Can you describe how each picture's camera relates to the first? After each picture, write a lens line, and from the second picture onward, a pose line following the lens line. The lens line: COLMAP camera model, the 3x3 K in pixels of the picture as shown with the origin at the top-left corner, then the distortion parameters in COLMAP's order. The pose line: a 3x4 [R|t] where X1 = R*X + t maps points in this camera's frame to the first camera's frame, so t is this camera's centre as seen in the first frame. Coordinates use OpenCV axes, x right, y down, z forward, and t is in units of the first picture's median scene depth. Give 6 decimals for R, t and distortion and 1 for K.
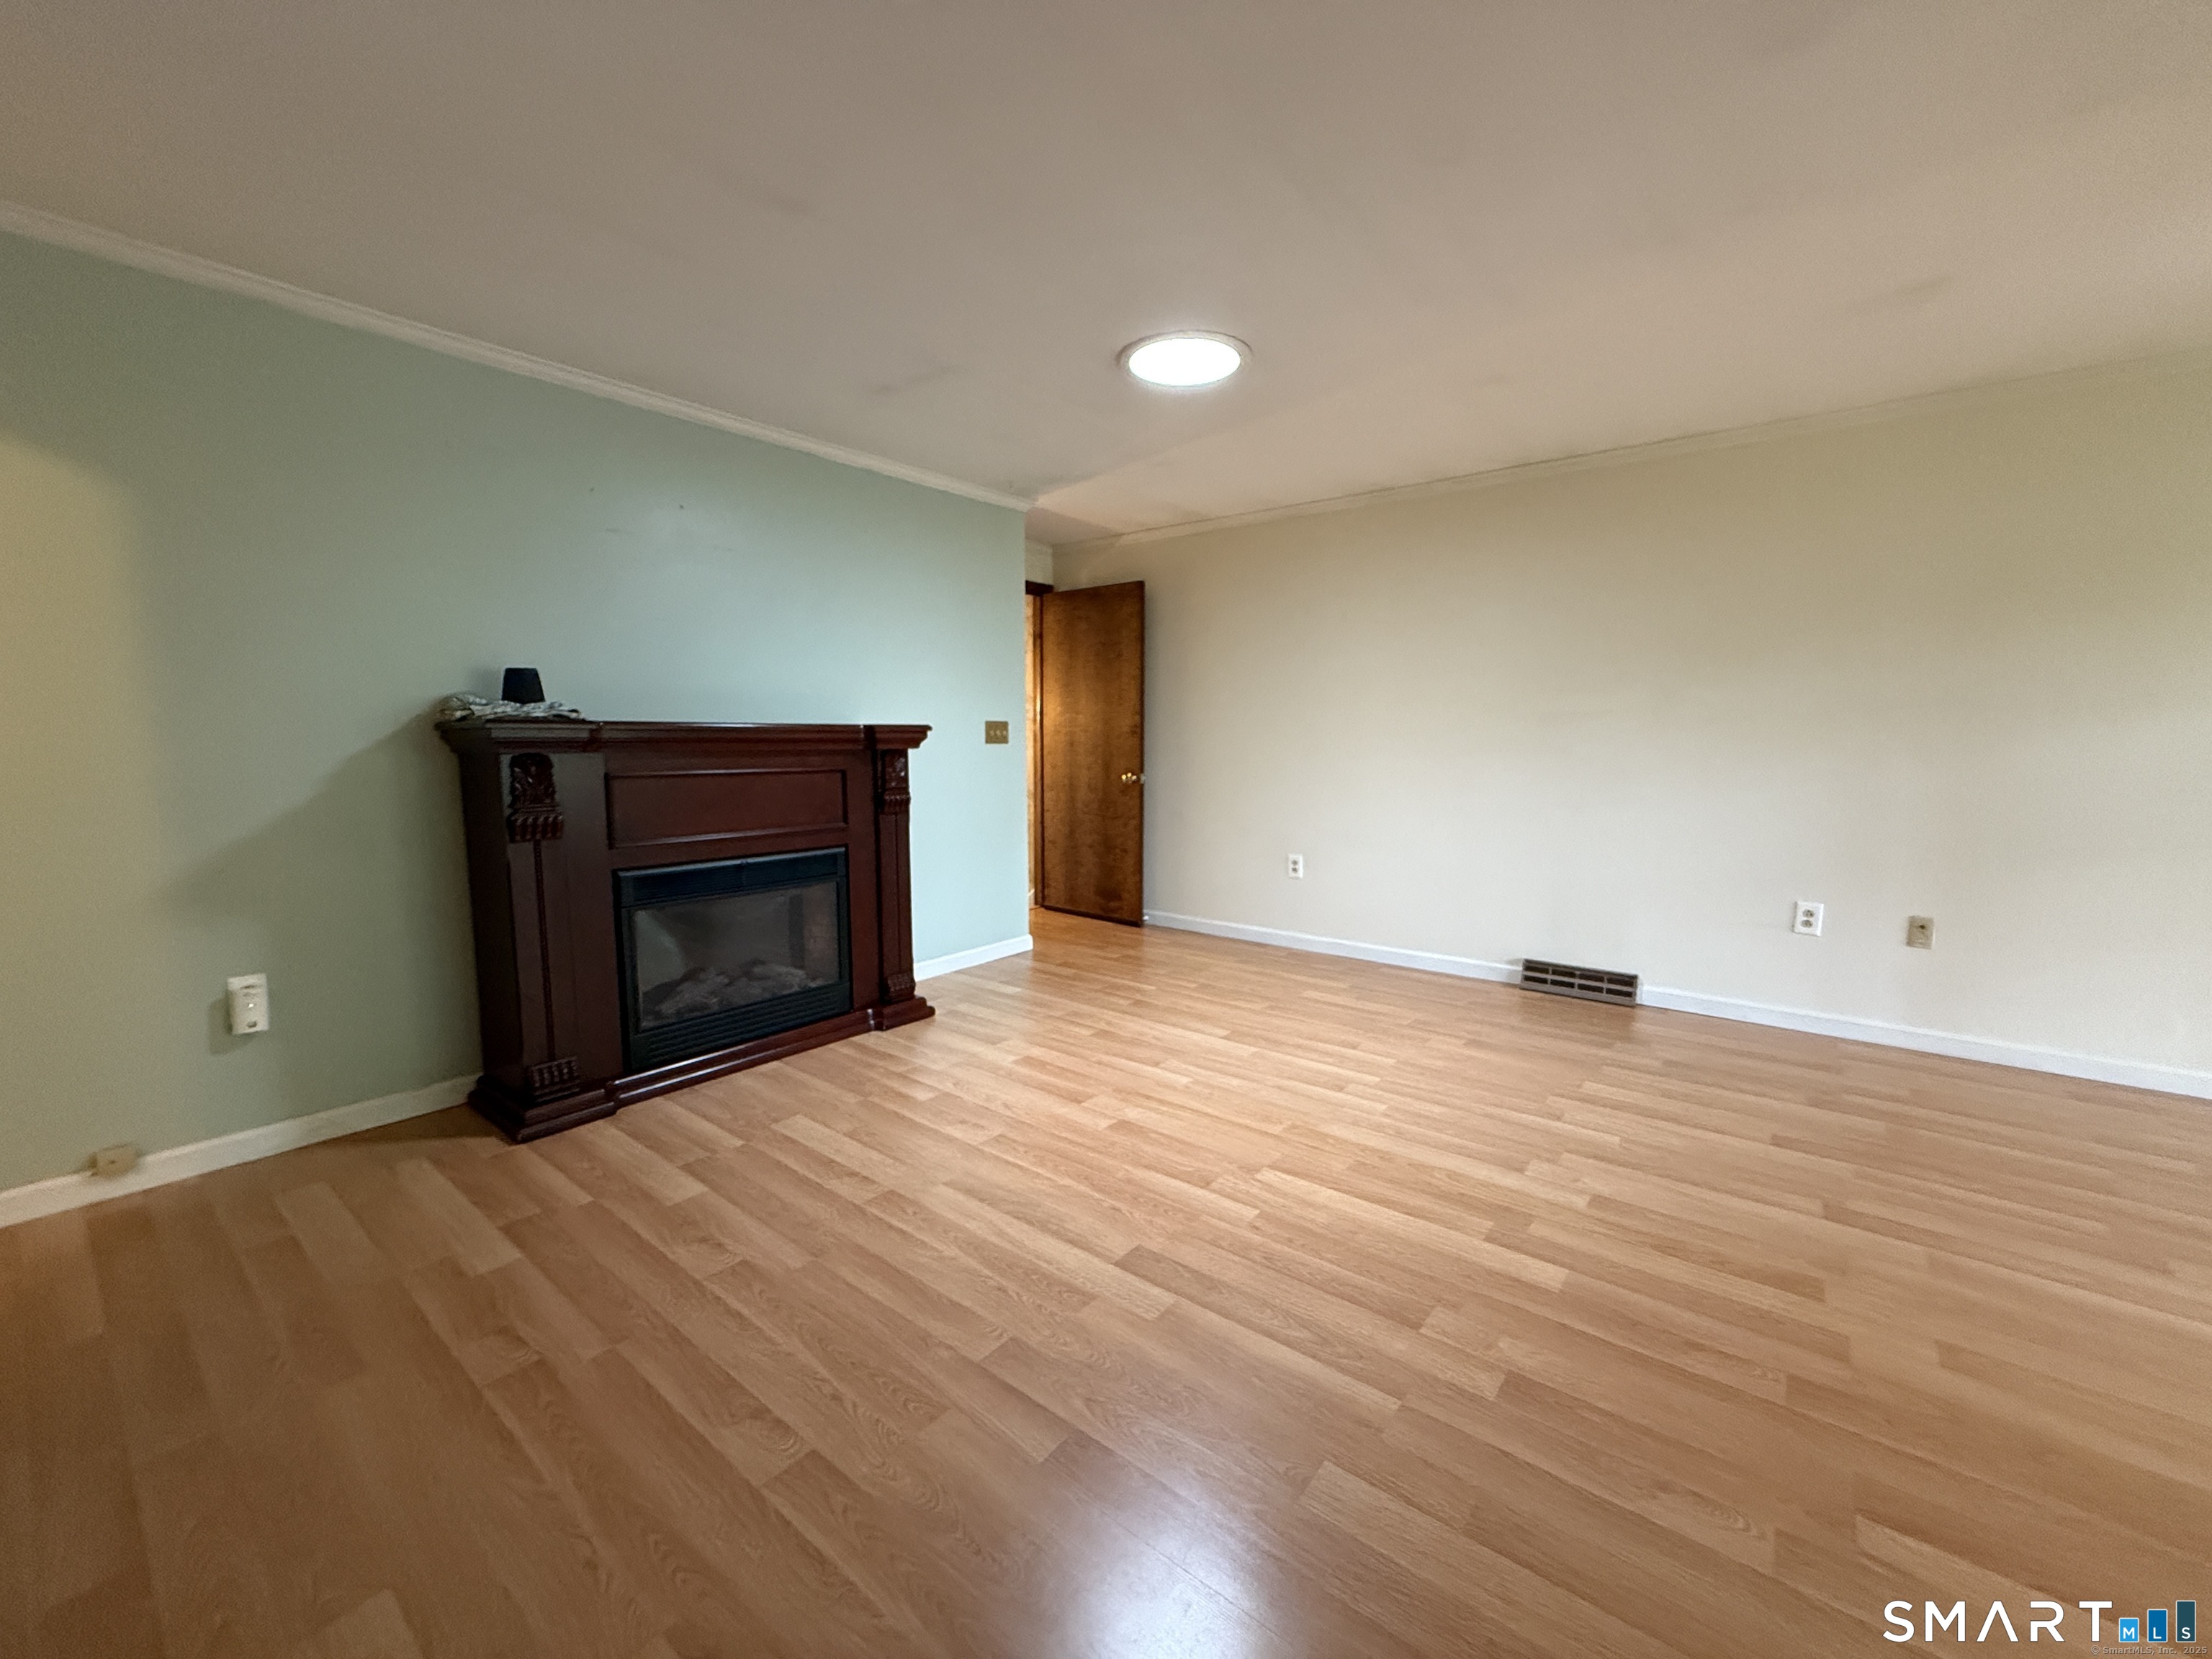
lens RADIAL K [[886.6, 0, 1106.0], [0, 886.6, 829.5], [0, 0, 1]] dist [-0.000423, -0.000115]
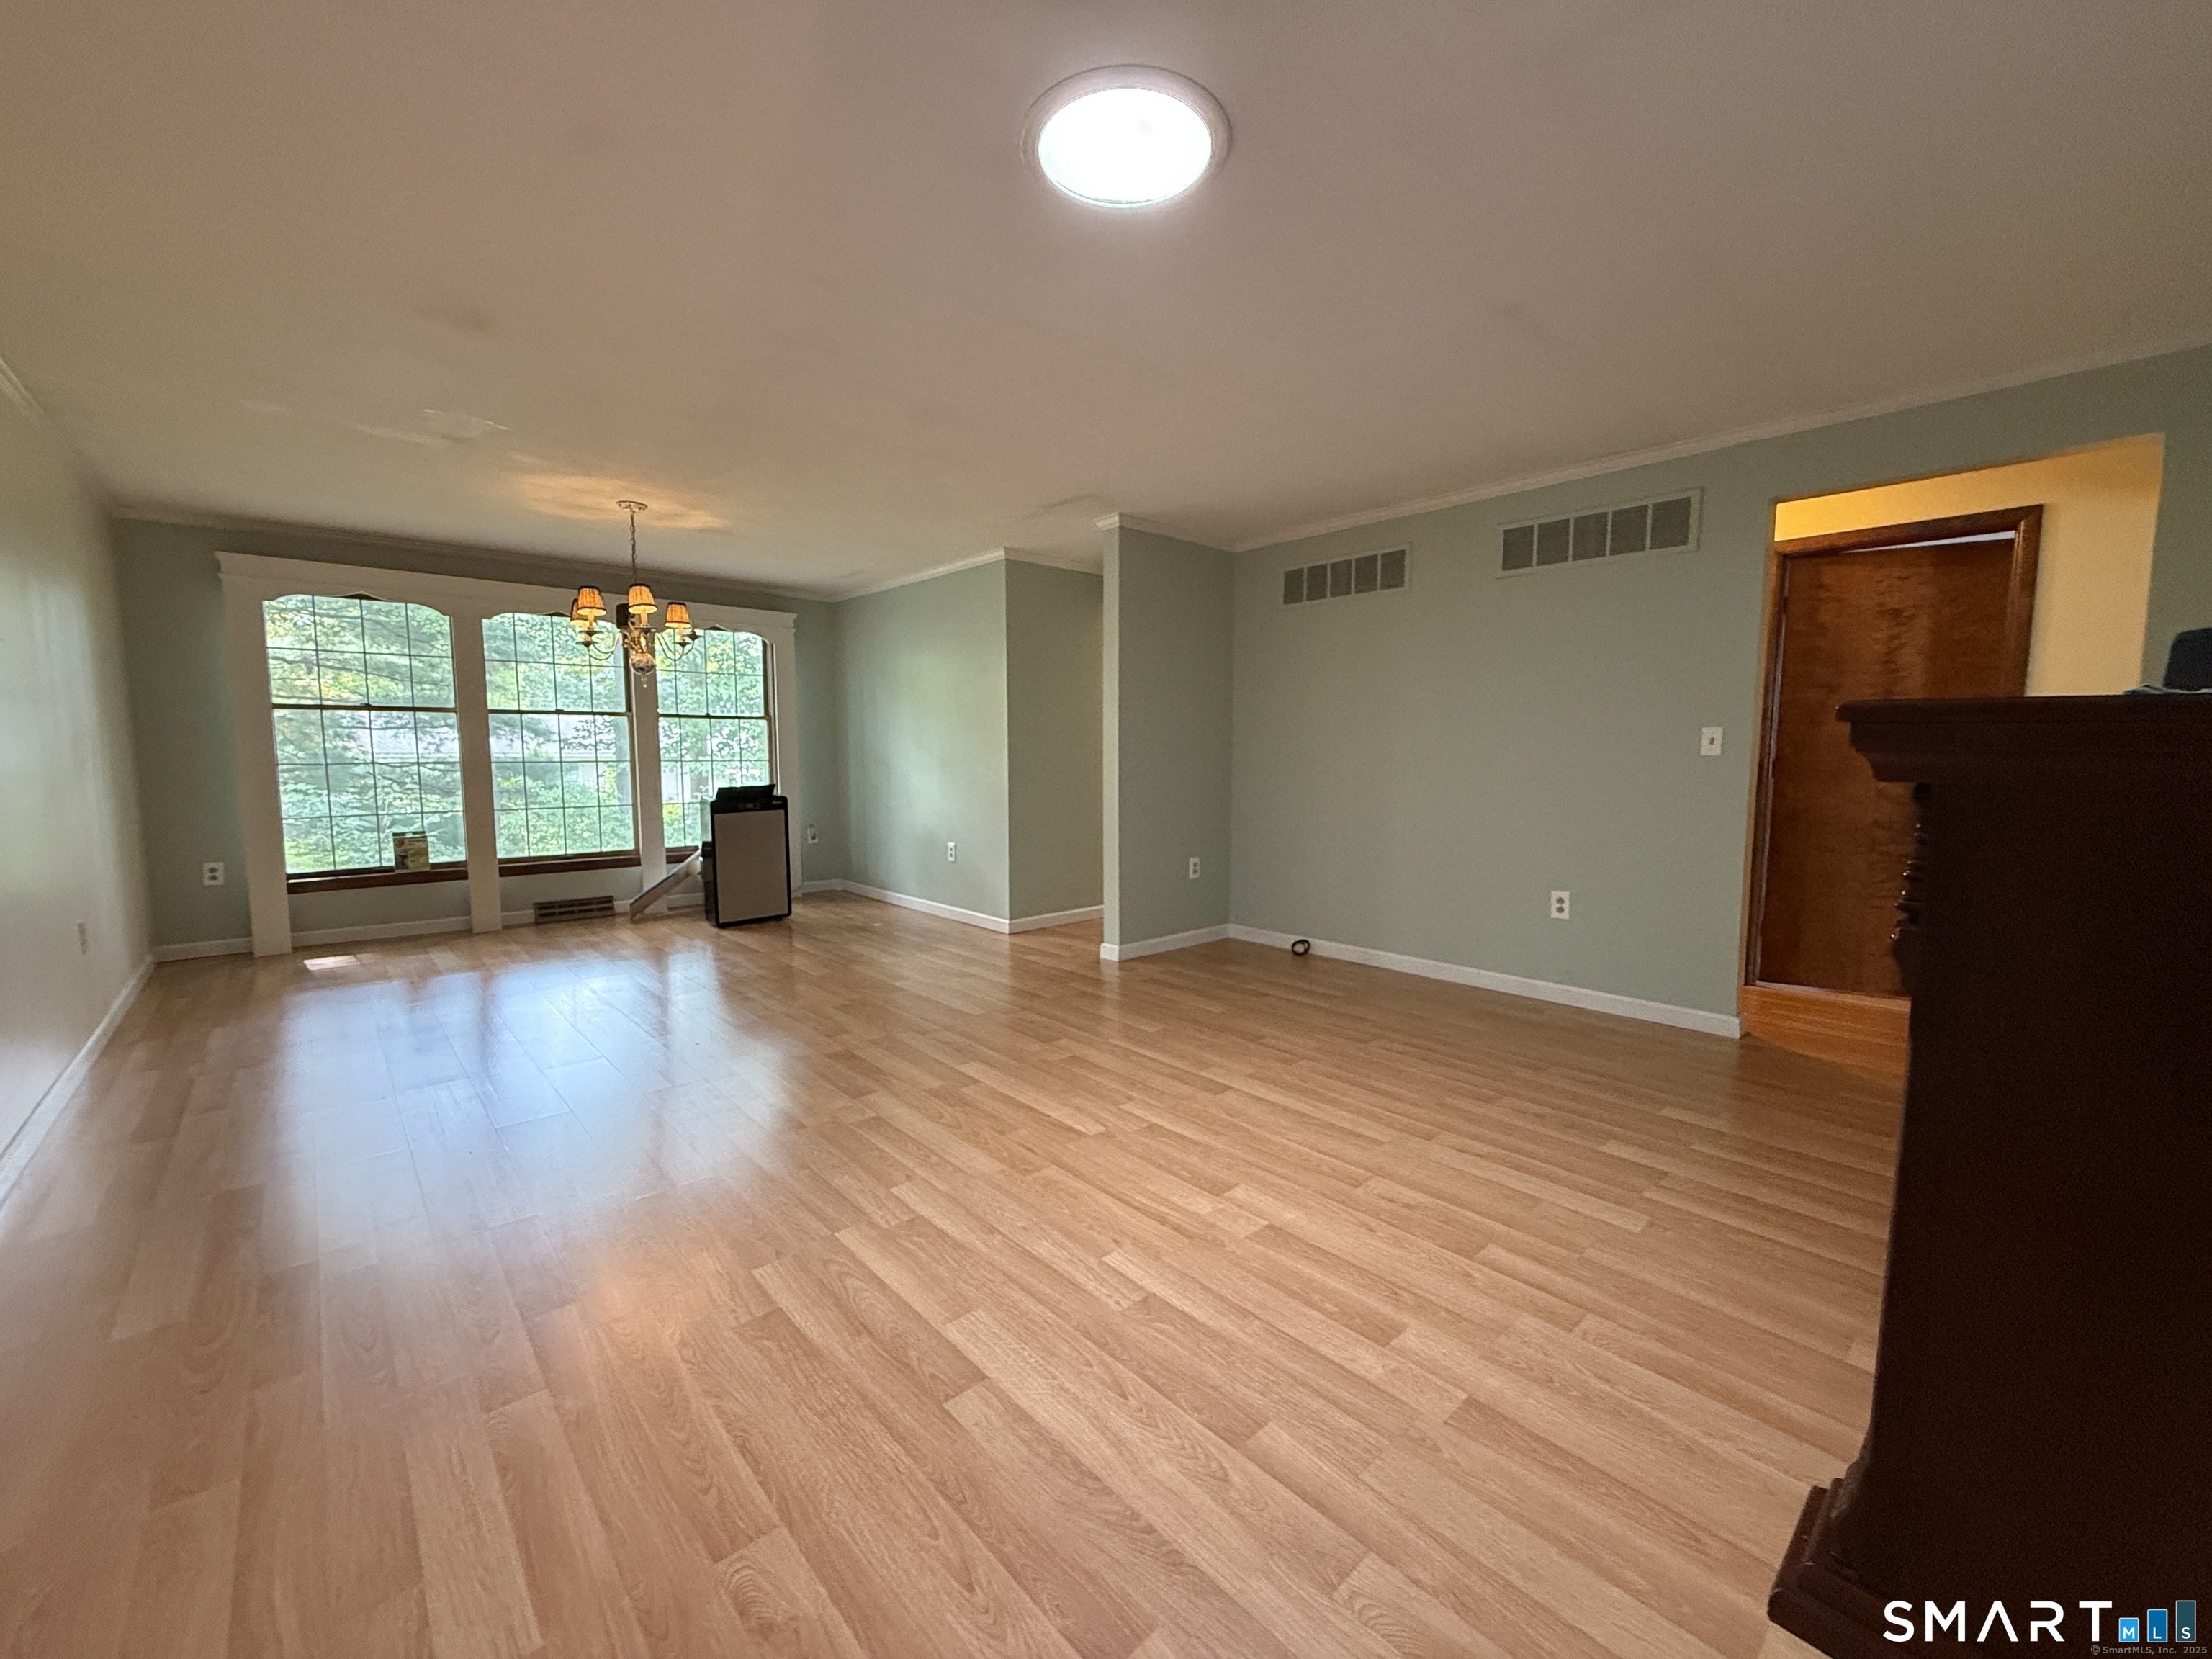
lens RADIAL K [[883.0, 0, 1106.0], [0, 883.0, 829.5], [0, 0, 1]] dist [0.000339, -0.000309]
pose [[-0.987353, -0.015374, 0.157787, -0.004578], [0.016292, 0.980177, 0.197454, -0.171421], [-0.157695, 0.197528, -0.967530, 1.647569]]
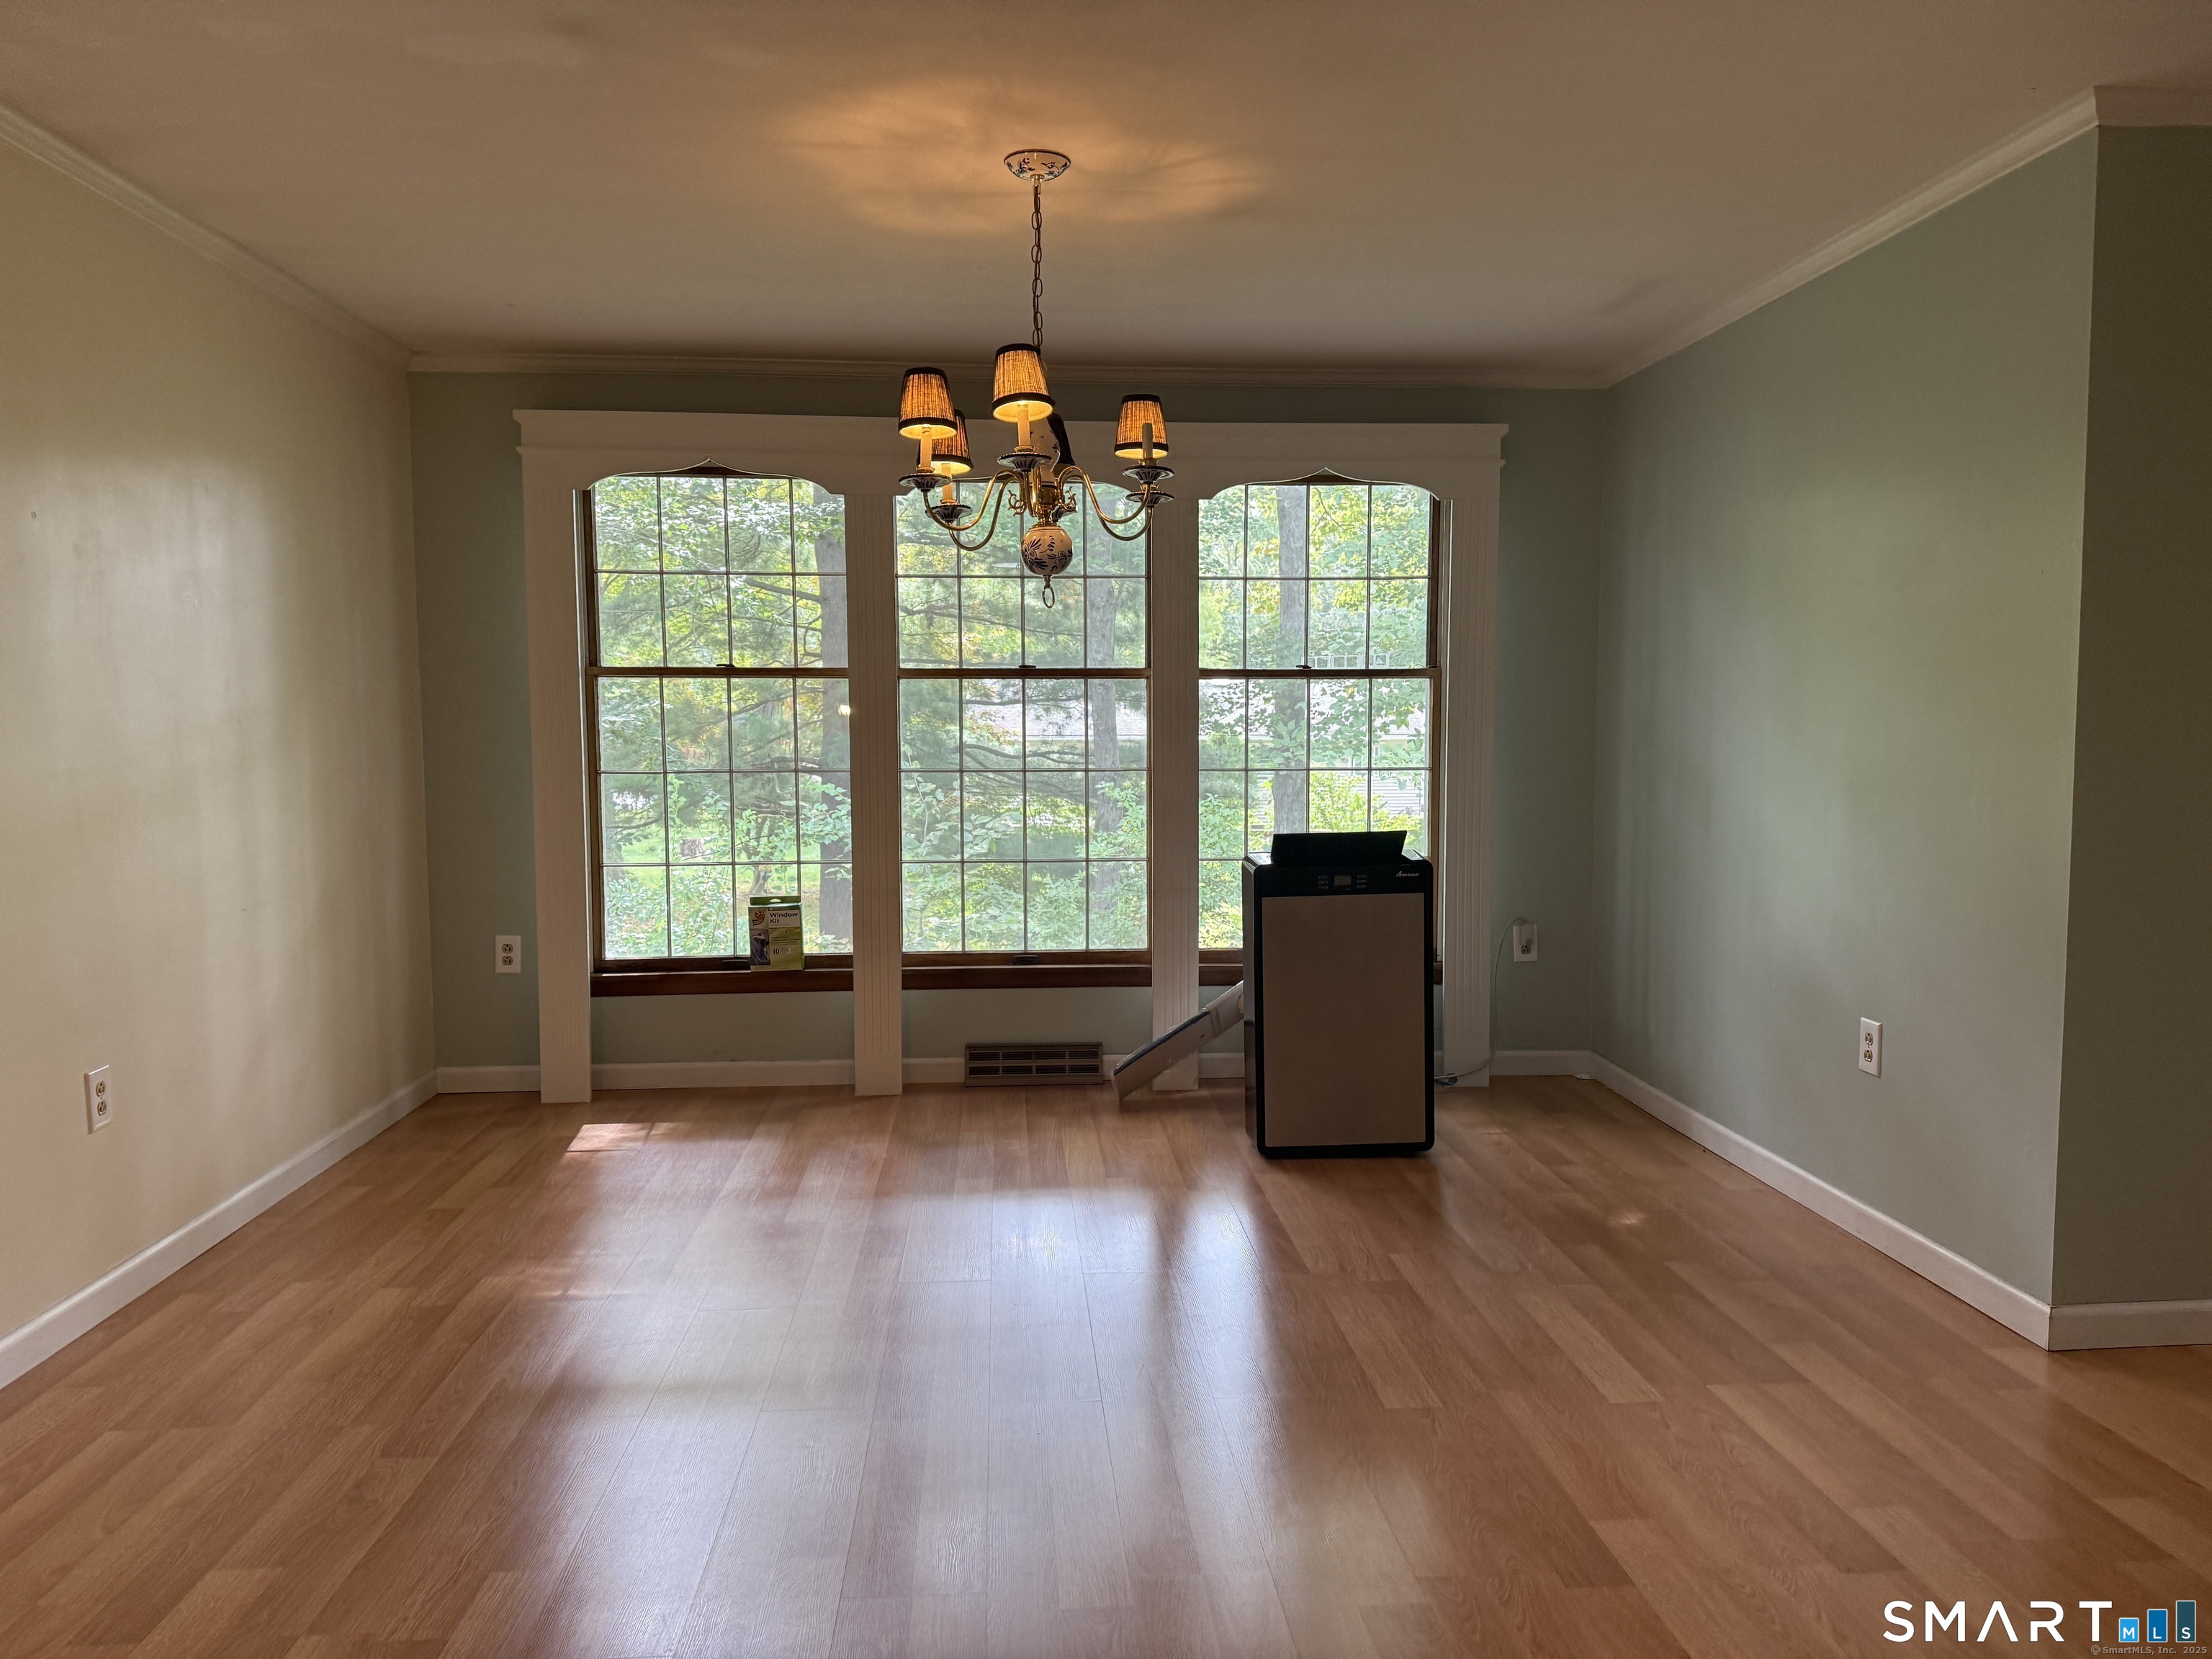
lens RADIAL K [[1547.4, 0, 1106.0], [0, 1547.4, 829.5], [0, 0, 1]] dist [0.149480, -0.223009]
pose [[-0.680857, -0.044949, 0.731036, 0.171858], [0.083550, 0.986833, 0.138492, -0.115369], [-0.727635, 0.155371, -0.668137, 0.990559]]
